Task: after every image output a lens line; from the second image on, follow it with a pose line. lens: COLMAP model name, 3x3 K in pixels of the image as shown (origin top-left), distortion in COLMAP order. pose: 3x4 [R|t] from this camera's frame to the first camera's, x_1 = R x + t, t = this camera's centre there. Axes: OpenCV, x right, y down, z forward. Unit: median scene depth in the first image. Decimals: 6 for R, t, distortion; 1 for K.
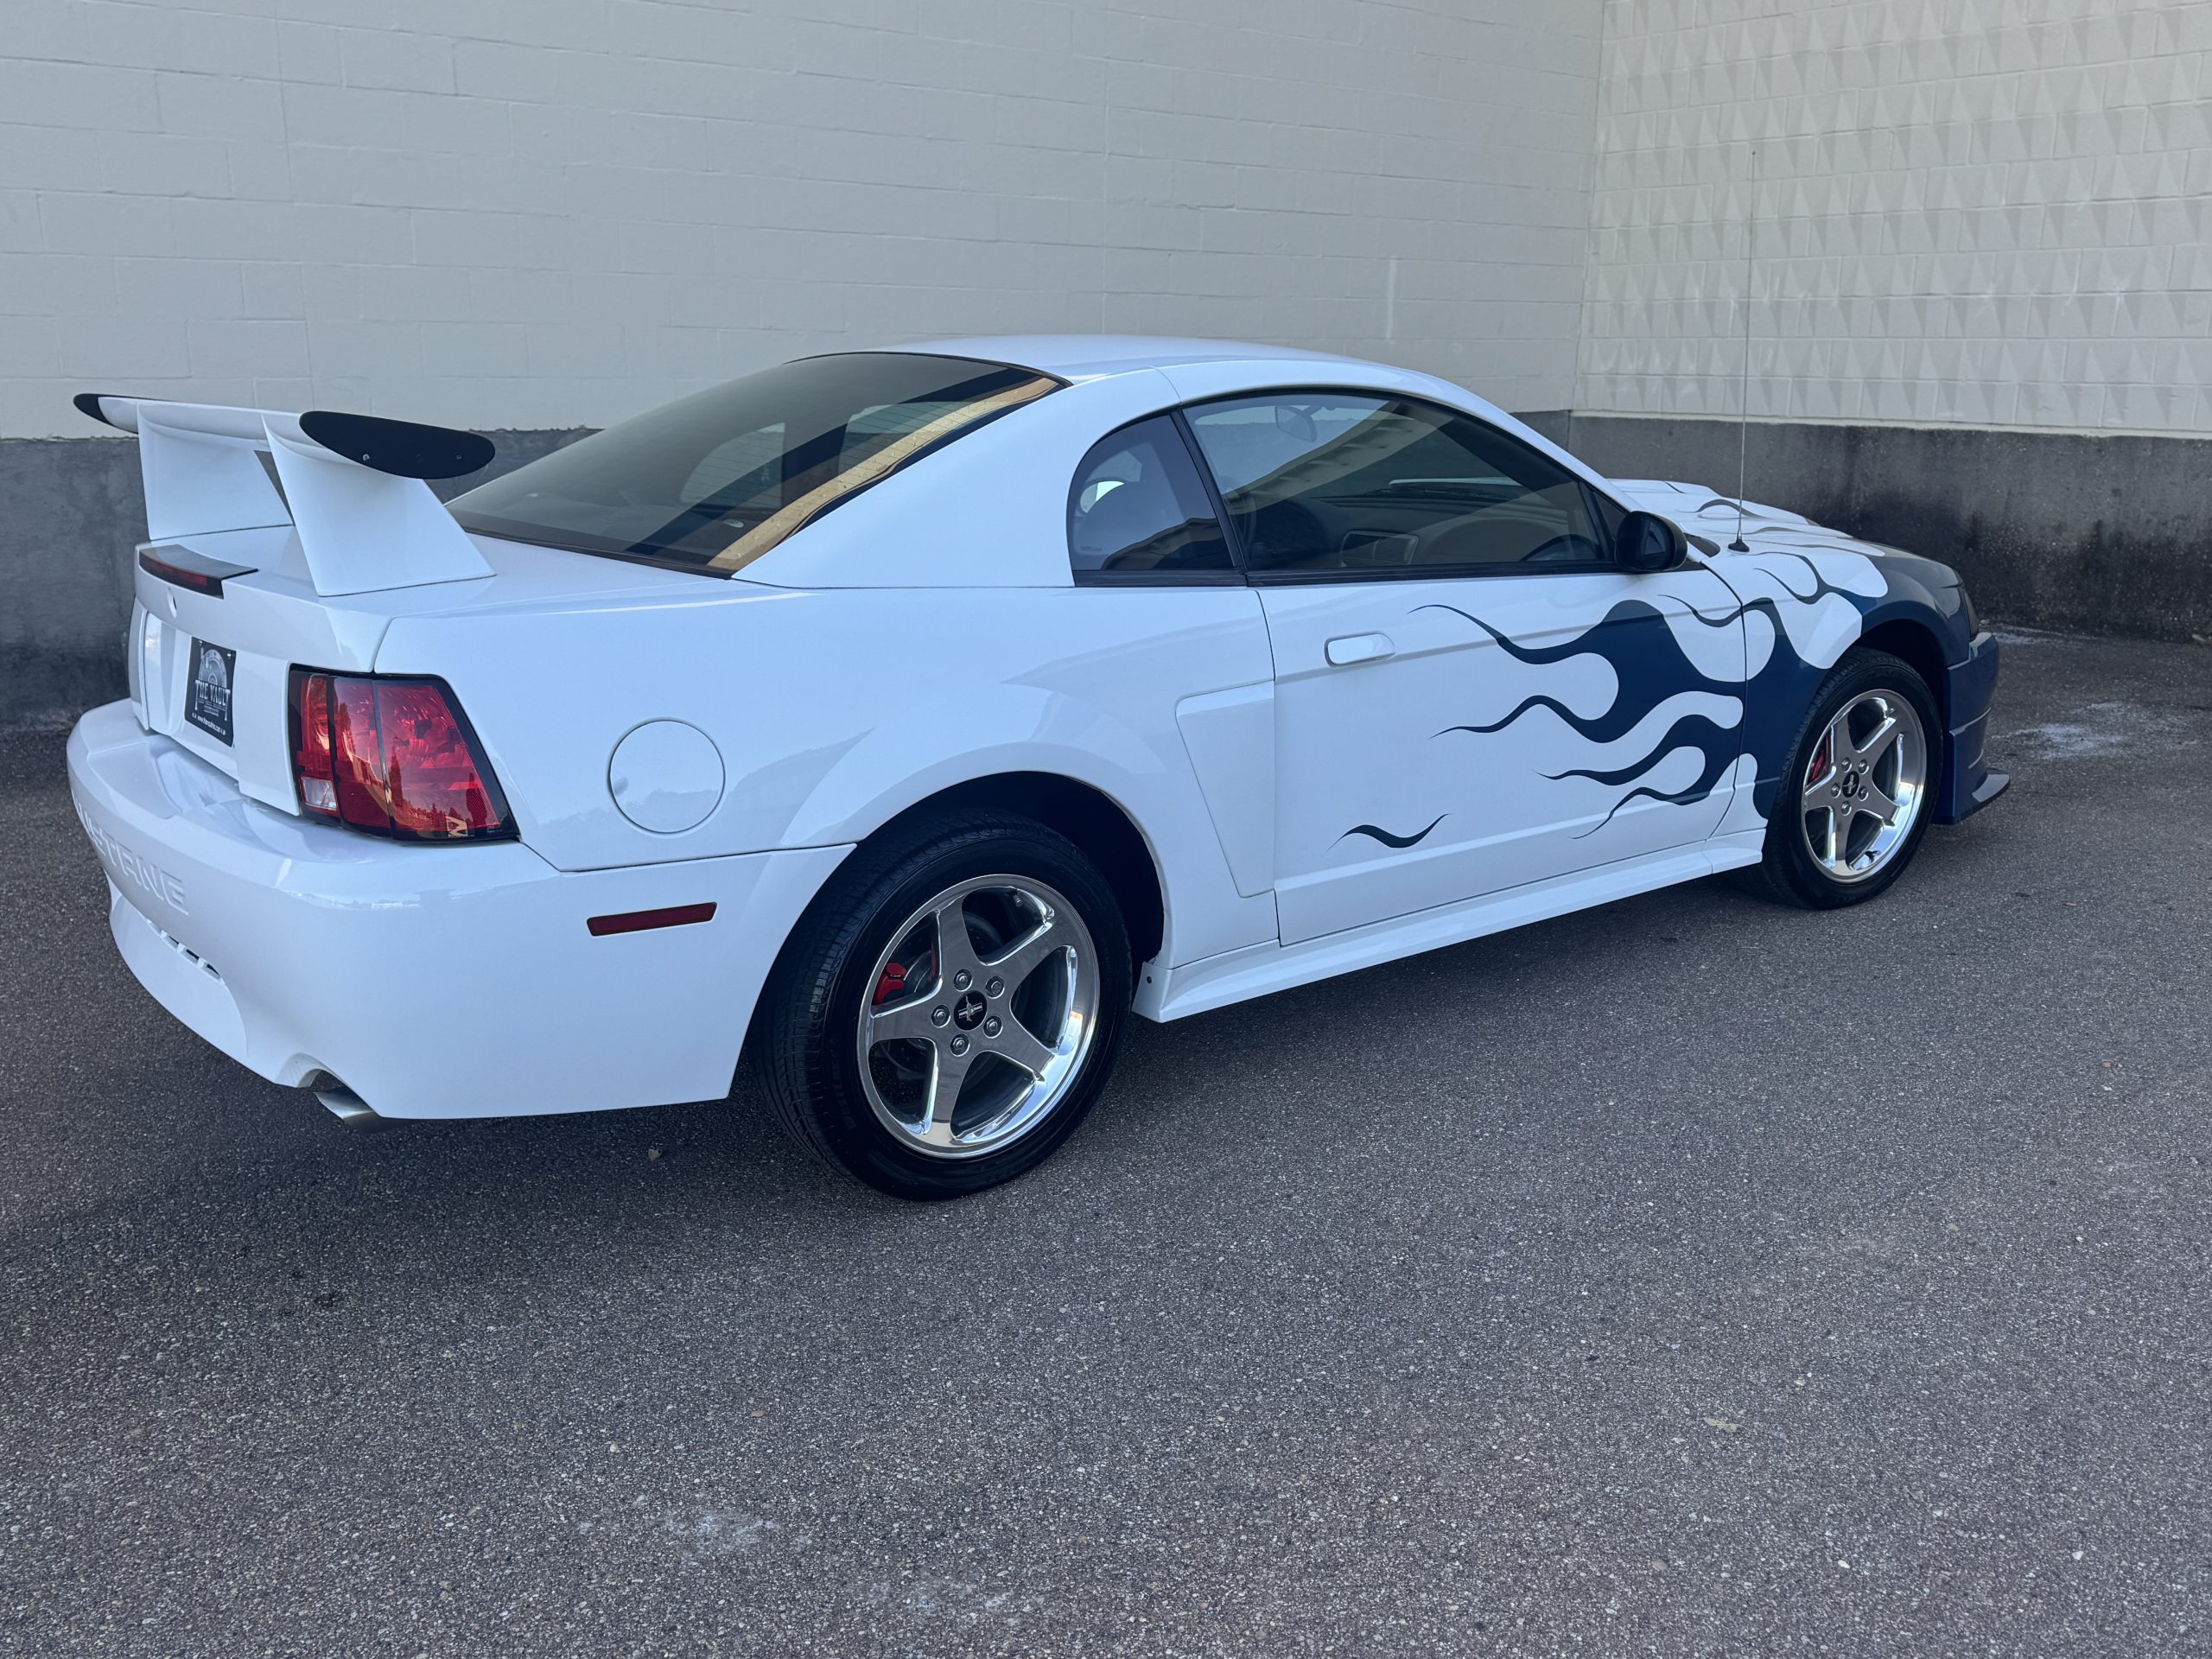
lens RADIAL K [[1867.8, 0, 1102.1], [0, 1867.8, 840.6], [0, 0, 1]] dist [0.082783, -0.126142]
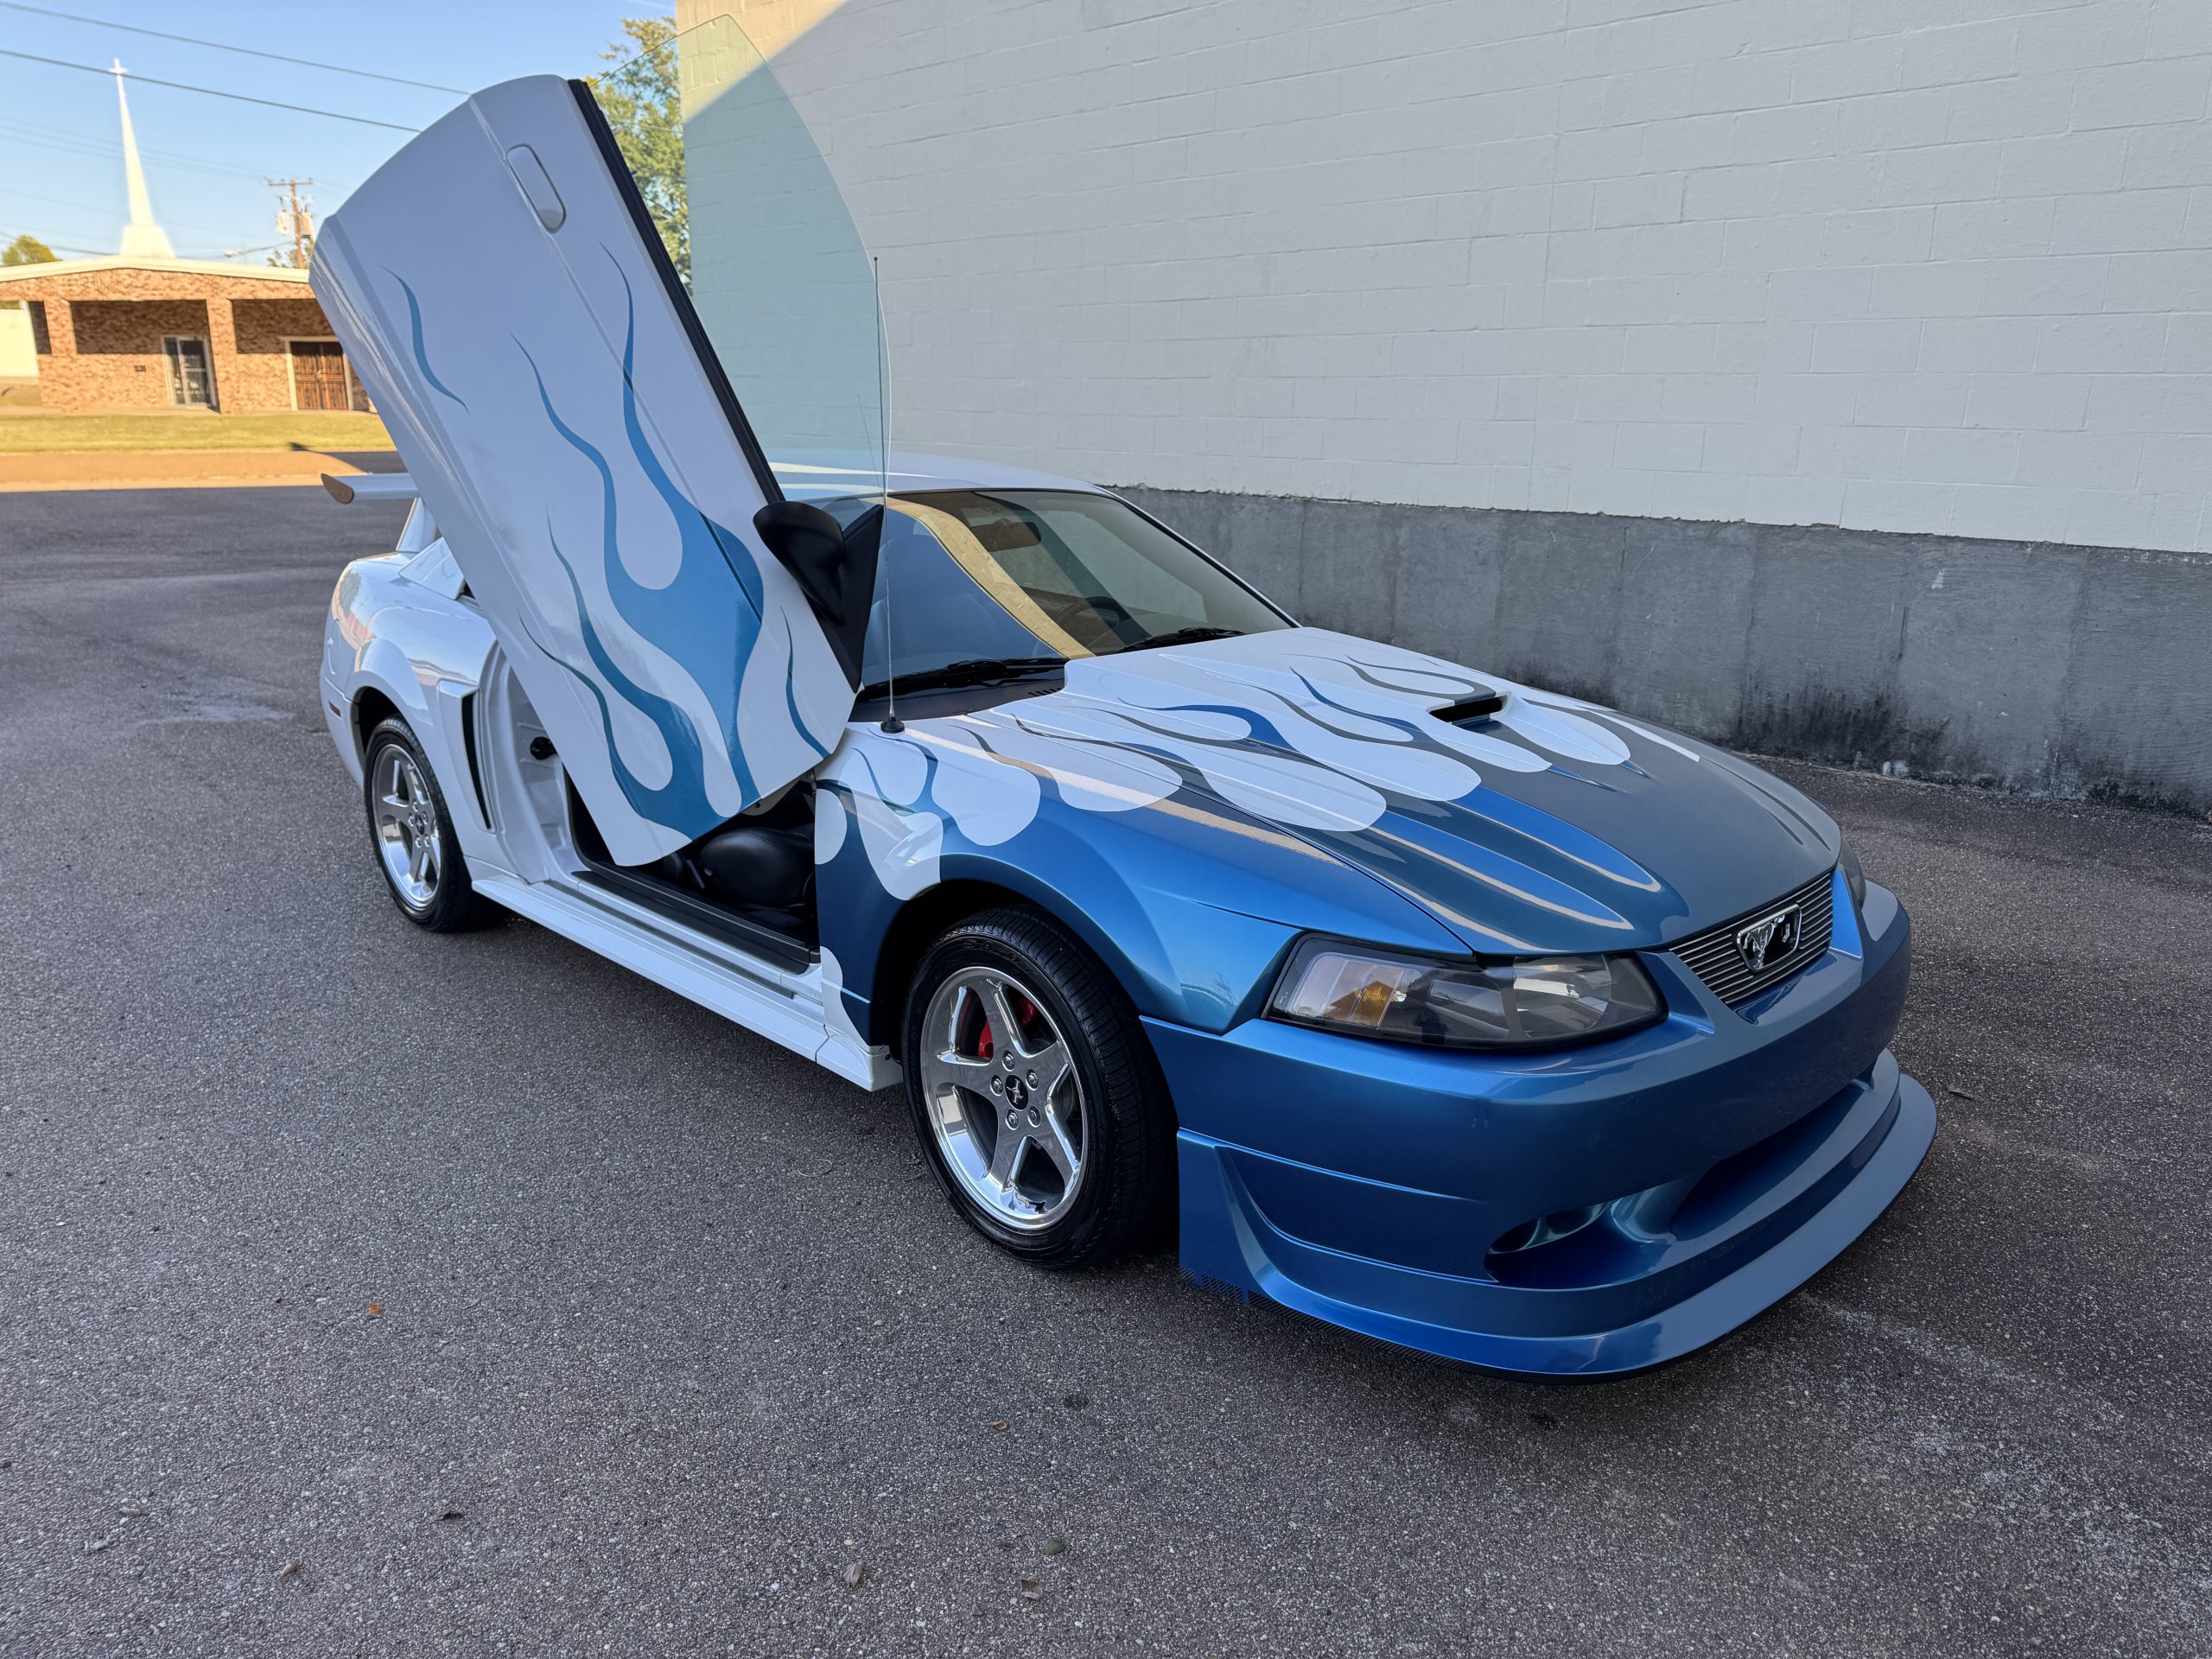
lens RADIAL K [[1563.0, 0, 1079.7], [0, 1563.0, 835.7], [0, 0, 1]] dist [0.029412, -0.032899]
pose [[0.107747, 0.263202, -0.958705, 1.216044], [-0.255919, 0.939165, 0.229075, -0.343109], [0.960675, 0.220669, 0.168550, 1.144412]]
